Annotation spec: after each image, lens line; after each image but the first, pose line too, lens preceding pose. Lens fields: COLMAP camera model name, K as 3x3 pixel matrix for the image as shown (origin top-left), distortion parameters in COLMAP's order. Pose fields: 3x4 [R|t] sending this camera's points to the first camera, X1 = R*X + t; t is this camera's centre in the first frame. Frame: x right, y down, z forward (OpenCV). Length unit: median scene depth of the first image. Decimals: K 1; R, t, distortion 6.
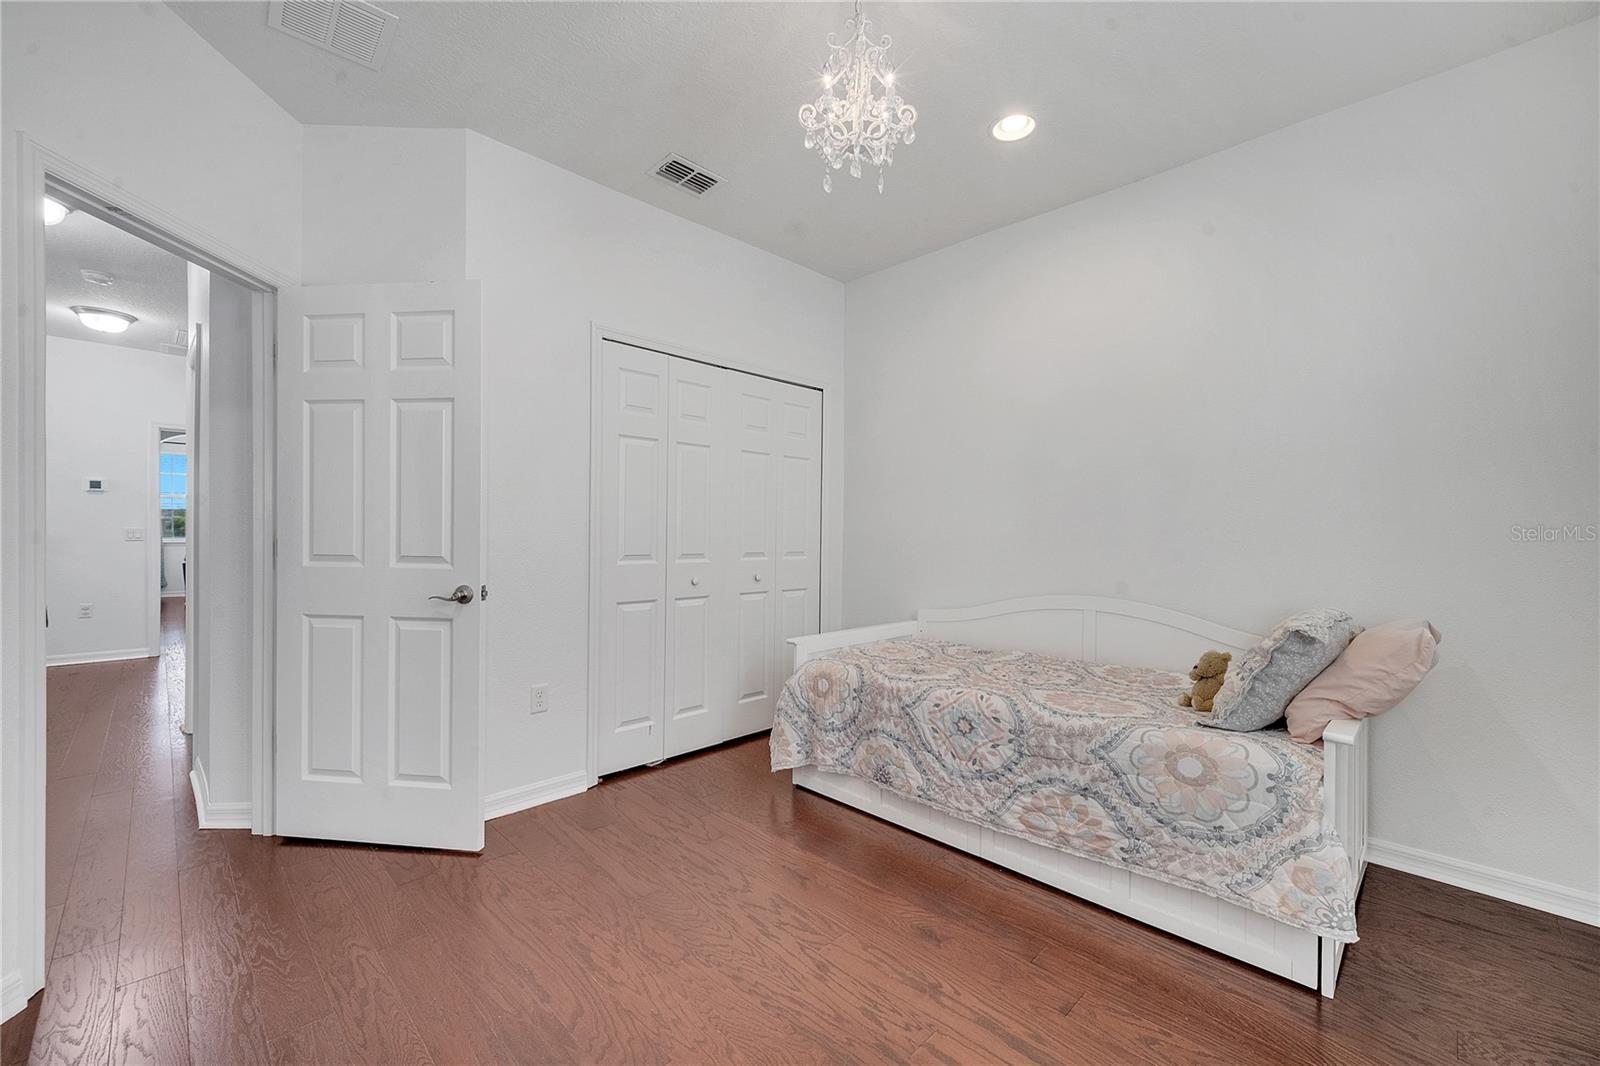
lens RADIAL K [[657.7, 0, 796.8], [0, 657.7, 530.9], [0, 0, 1]] dist [0.004033, -0.001327]
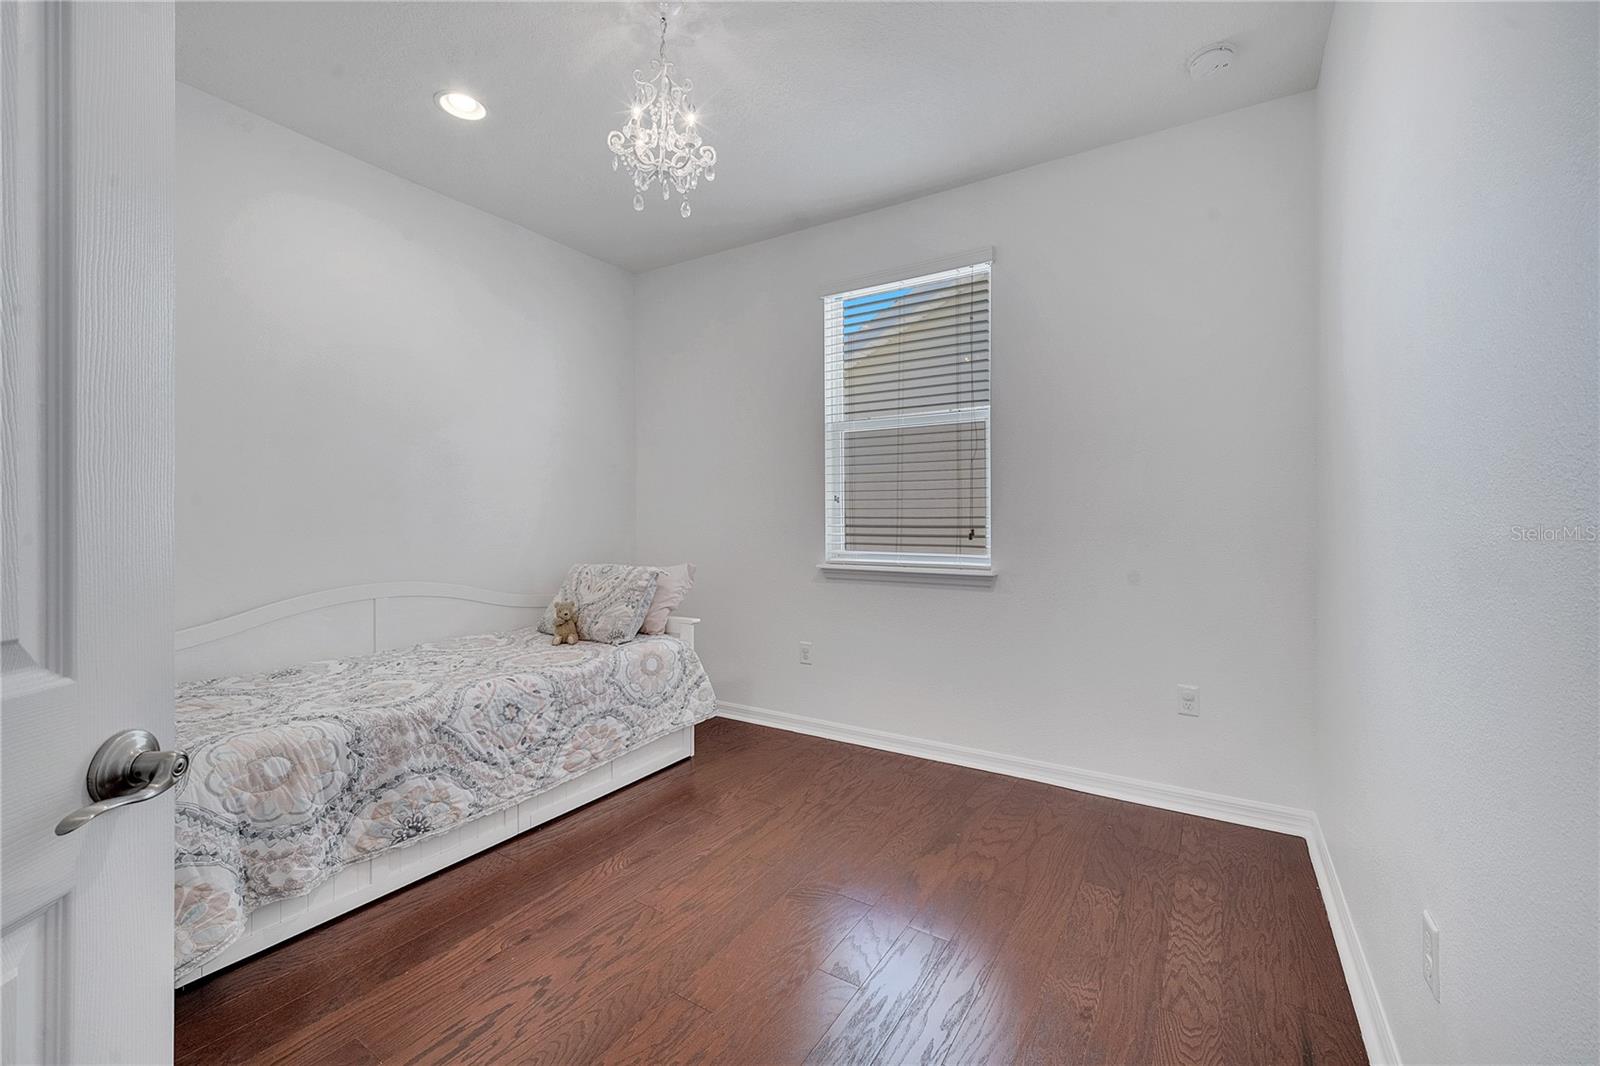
lens RADIAL K [[657.7, 0, 794.1], [0, 657.7, 523.4], [0, 0, 1]] dist [0.004033, -0.001327]
pose [[-0.225440, -0.008912, 0.974216, -0.855781], [0.002994, 0.999947, 0.009840, 0.002520], [-0.974253, 0.005135, -0.225401, 0.852183]]
